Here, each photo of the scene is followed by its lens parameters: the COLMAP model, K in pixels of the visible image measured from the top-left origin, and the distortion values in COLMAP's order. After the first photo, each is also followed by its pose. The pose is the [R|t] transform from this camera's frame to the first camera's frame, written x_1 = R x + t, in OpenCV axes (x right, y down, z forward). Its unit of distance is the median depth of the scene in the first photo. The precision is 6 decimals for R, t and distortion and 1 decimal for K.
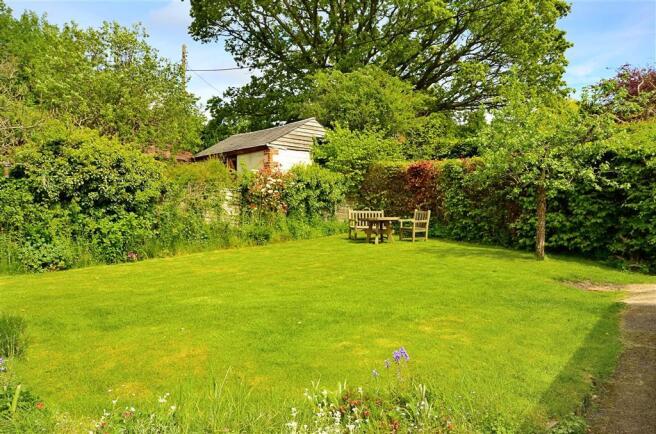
lens RADIAL K [[552.1, 0, 326.1], [0, 552.1, 215.6], [0, 0, 1]] dist [0.005662, 0.003698]
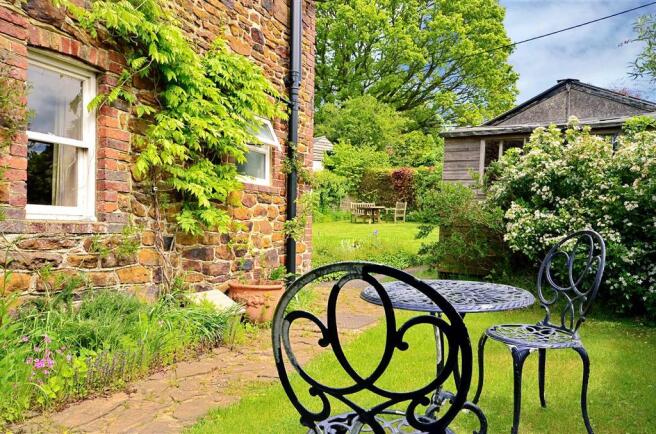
lens RADIAL K [[552.1, 0, 329.6], [0, 552.1, 218.2], [0, 0, 1]] dist [0.005662, 0.003698]
pose [[0.999931, 0.000065, 0.011766, -0.026963], [-0.000030, 0.999995, -0.003006, 0.031661], [-0.011766, 0.003005, 0.999926, -0.381553]]
